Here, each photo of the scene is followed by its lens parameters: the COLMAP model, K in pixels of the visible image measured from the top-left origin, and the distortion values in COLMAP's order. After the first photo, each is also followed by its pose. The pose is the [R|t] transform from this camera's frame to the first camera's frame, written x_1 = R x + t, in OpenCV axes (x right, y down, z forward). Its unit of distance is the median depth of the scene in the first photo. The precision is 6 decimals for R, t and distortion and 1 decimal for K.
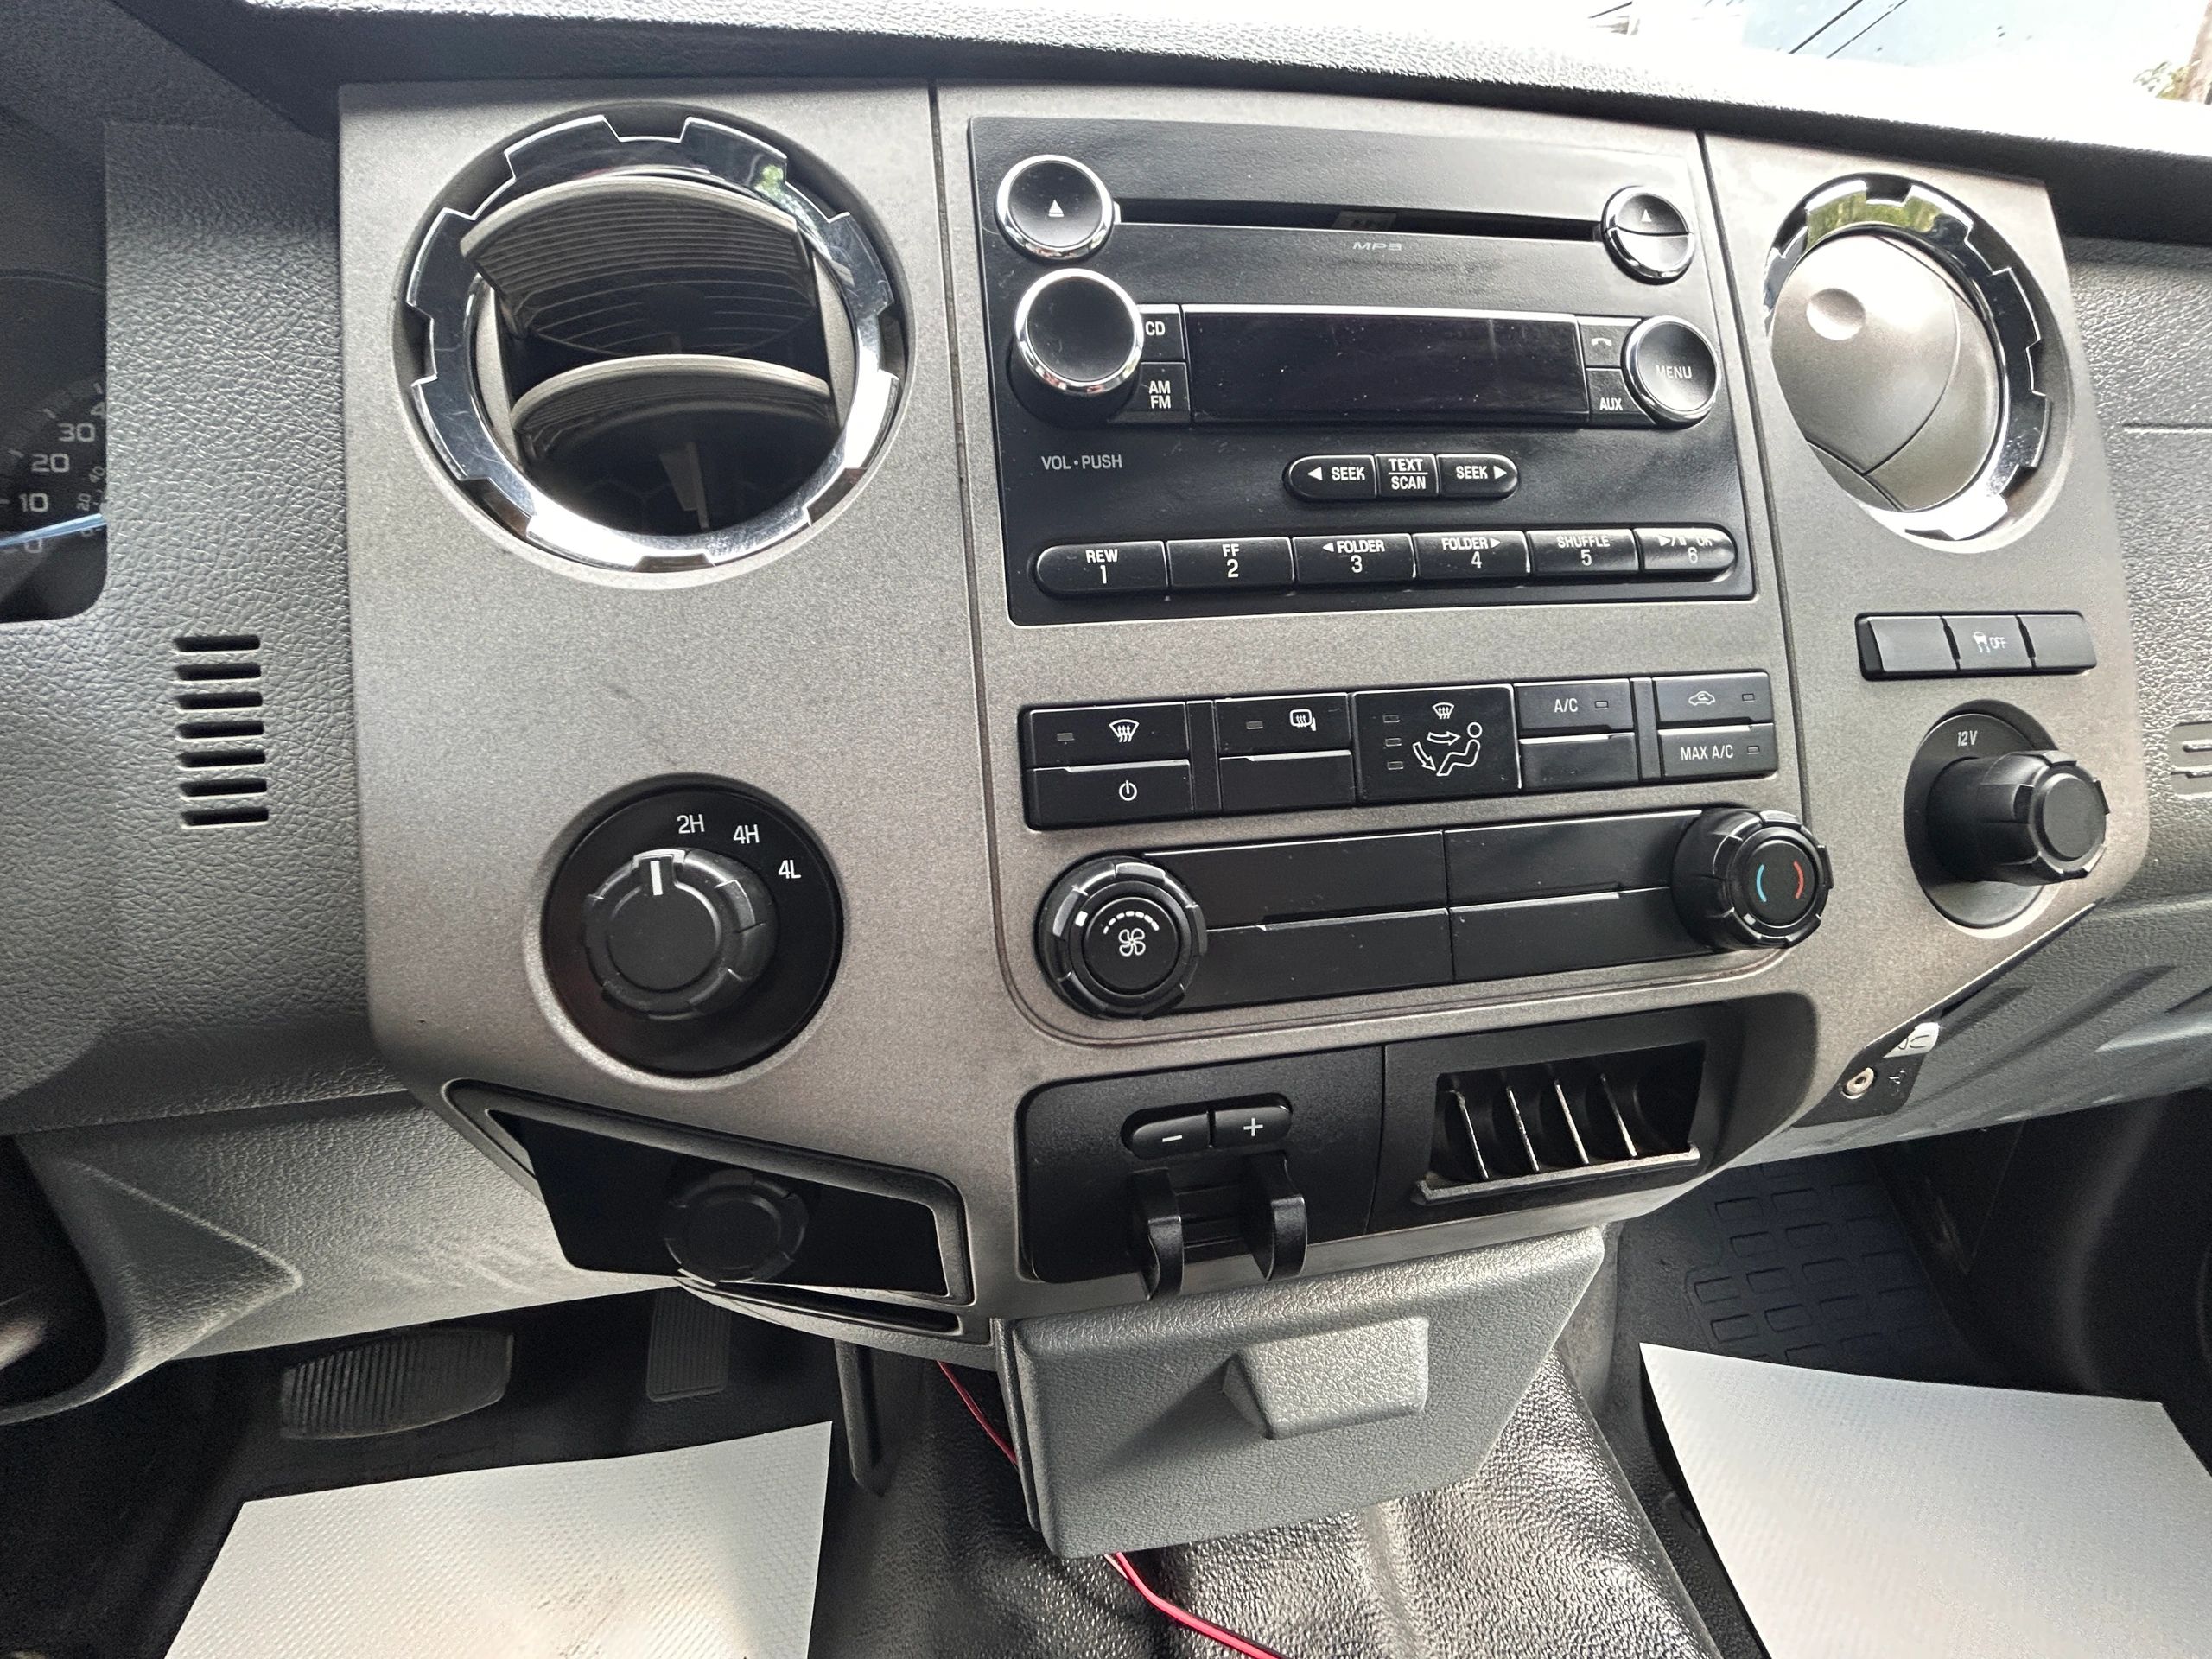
lens RADIAL K [[886.0, 0, 1106.2], [0, 886.0, 824.3], [0, 0, 1]] dist [0.000908, 0.000395]
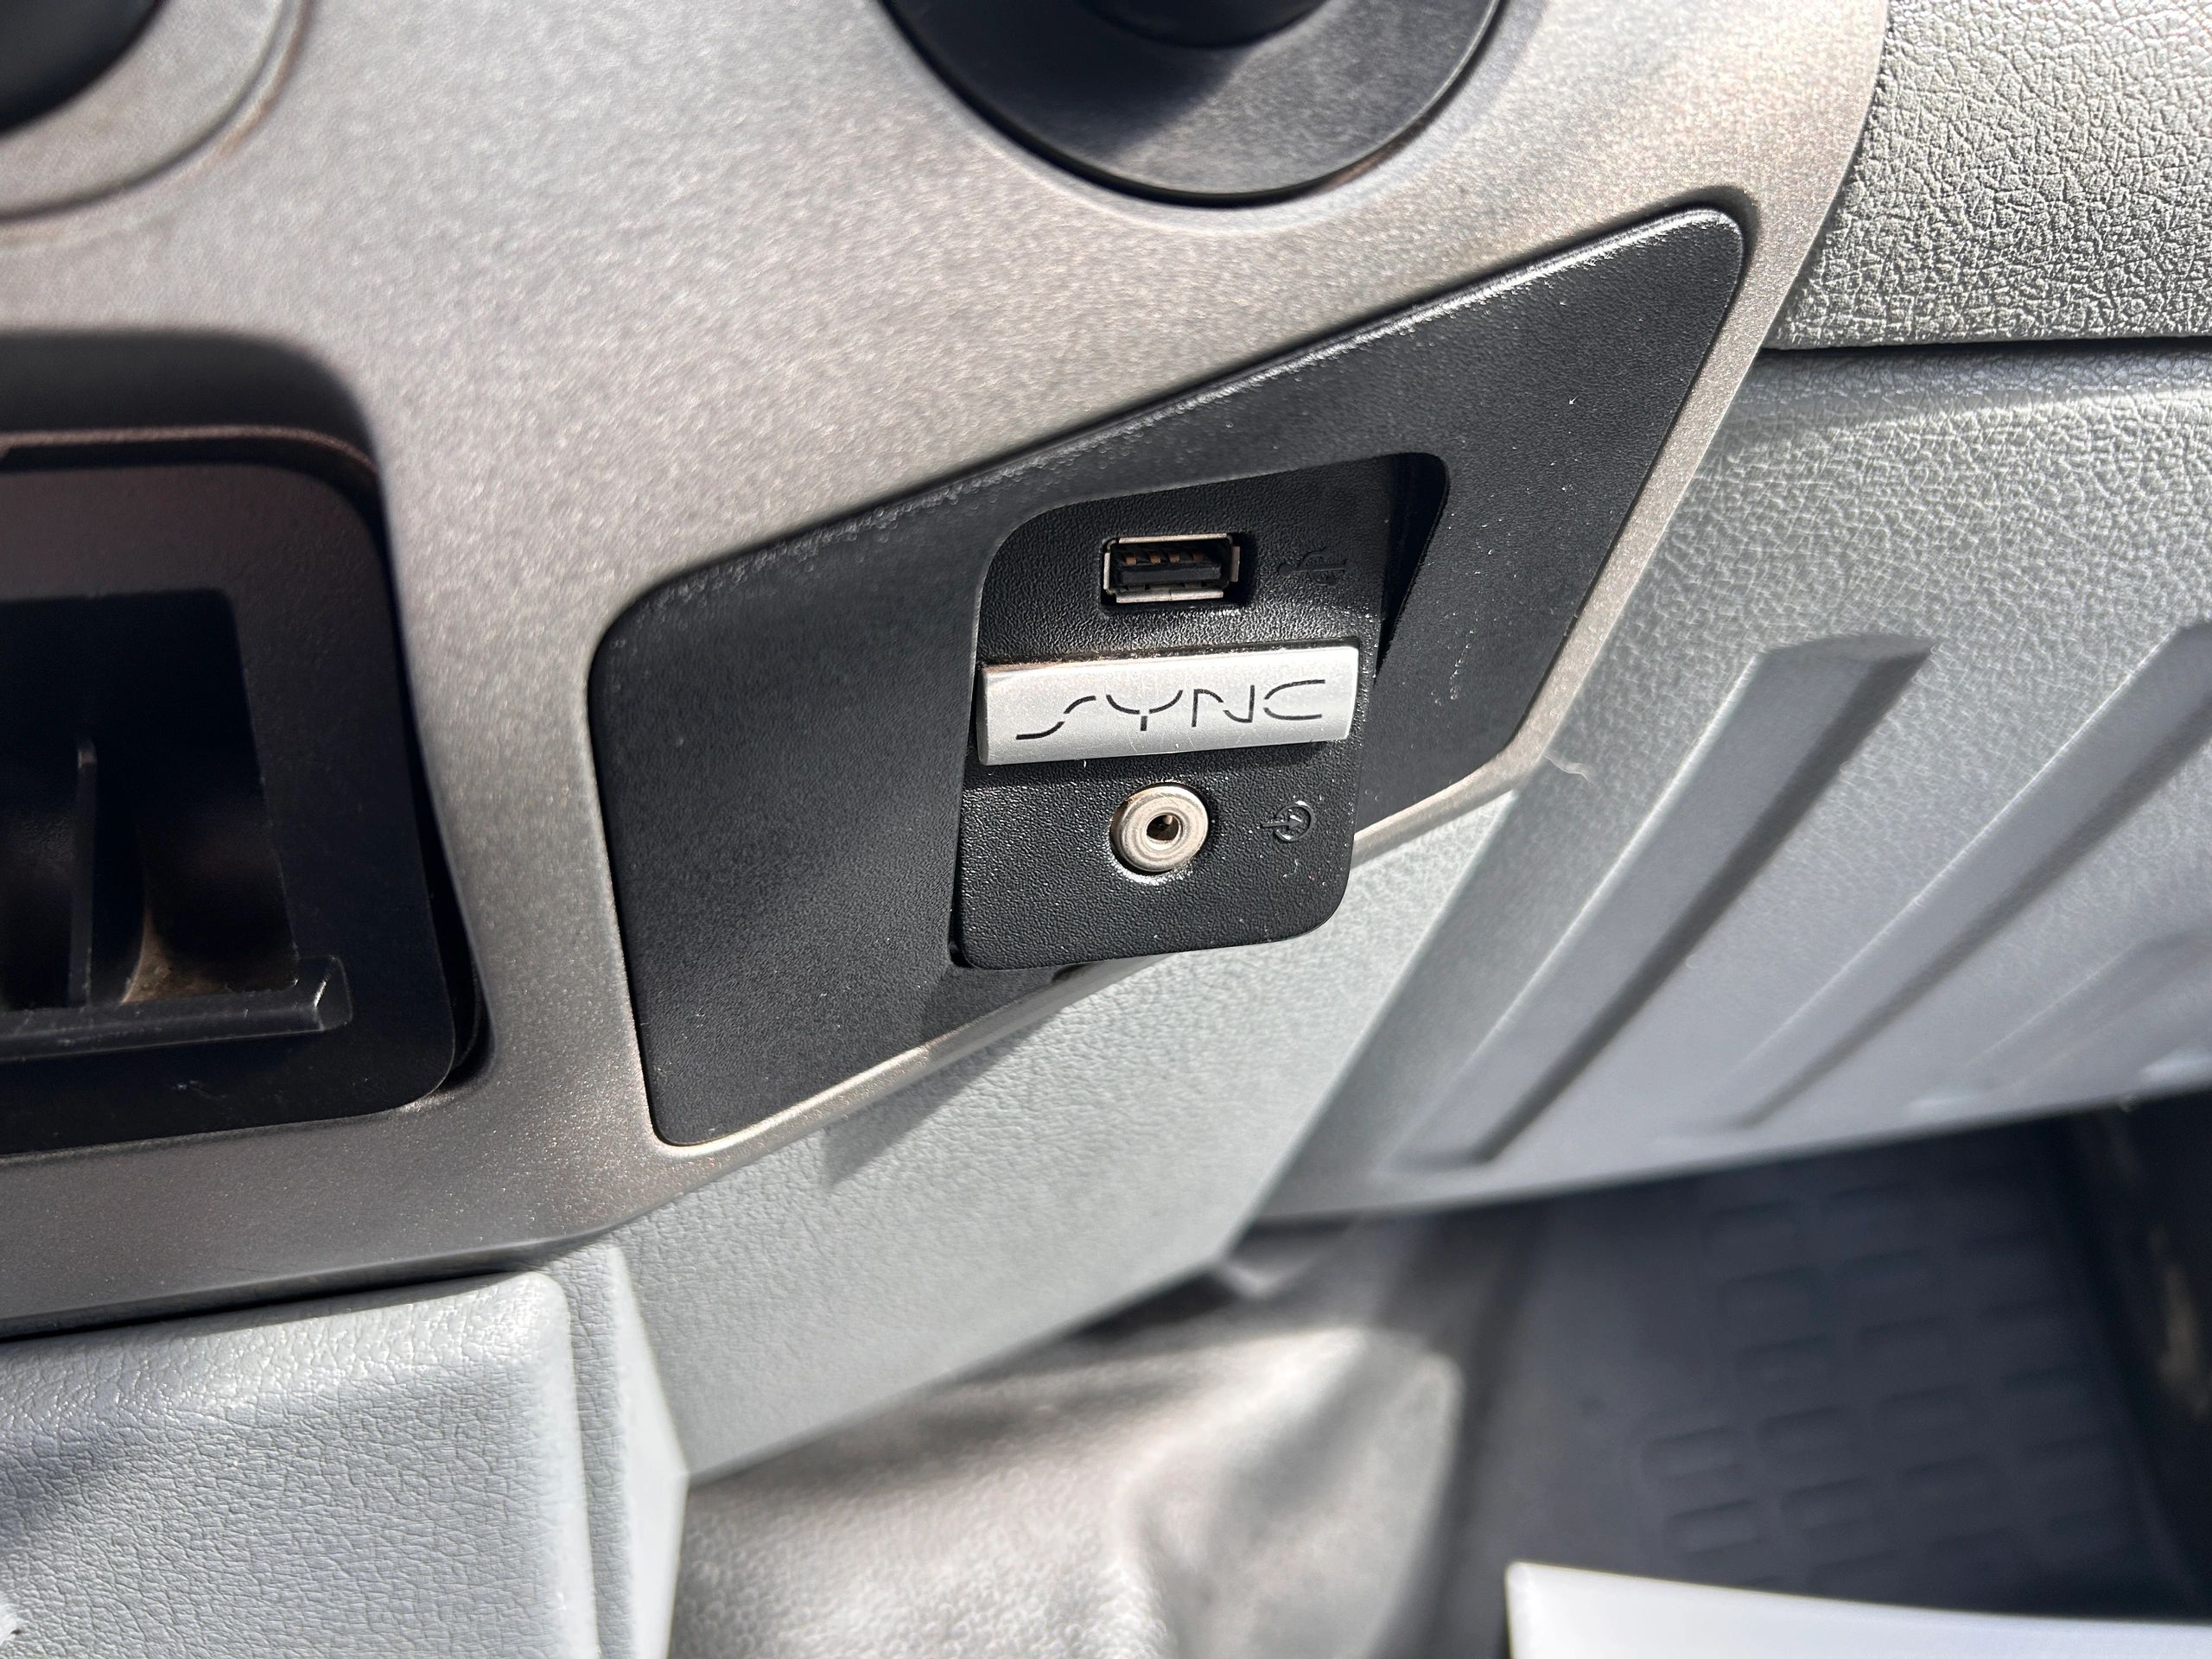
lens RADIAL K [[1677.0, 0, 1115.6], [0, 1677.0, 840.5], [0, 0, 1]] dist [0.045085, -0.046310]
pose [[0.997201, 0.005573, 0.074556, 1.028398], [-0.014293, 0.993036, 0.116944, 0.284595], [-0.073386, -0.117683, 0.990336, 0.487059]]
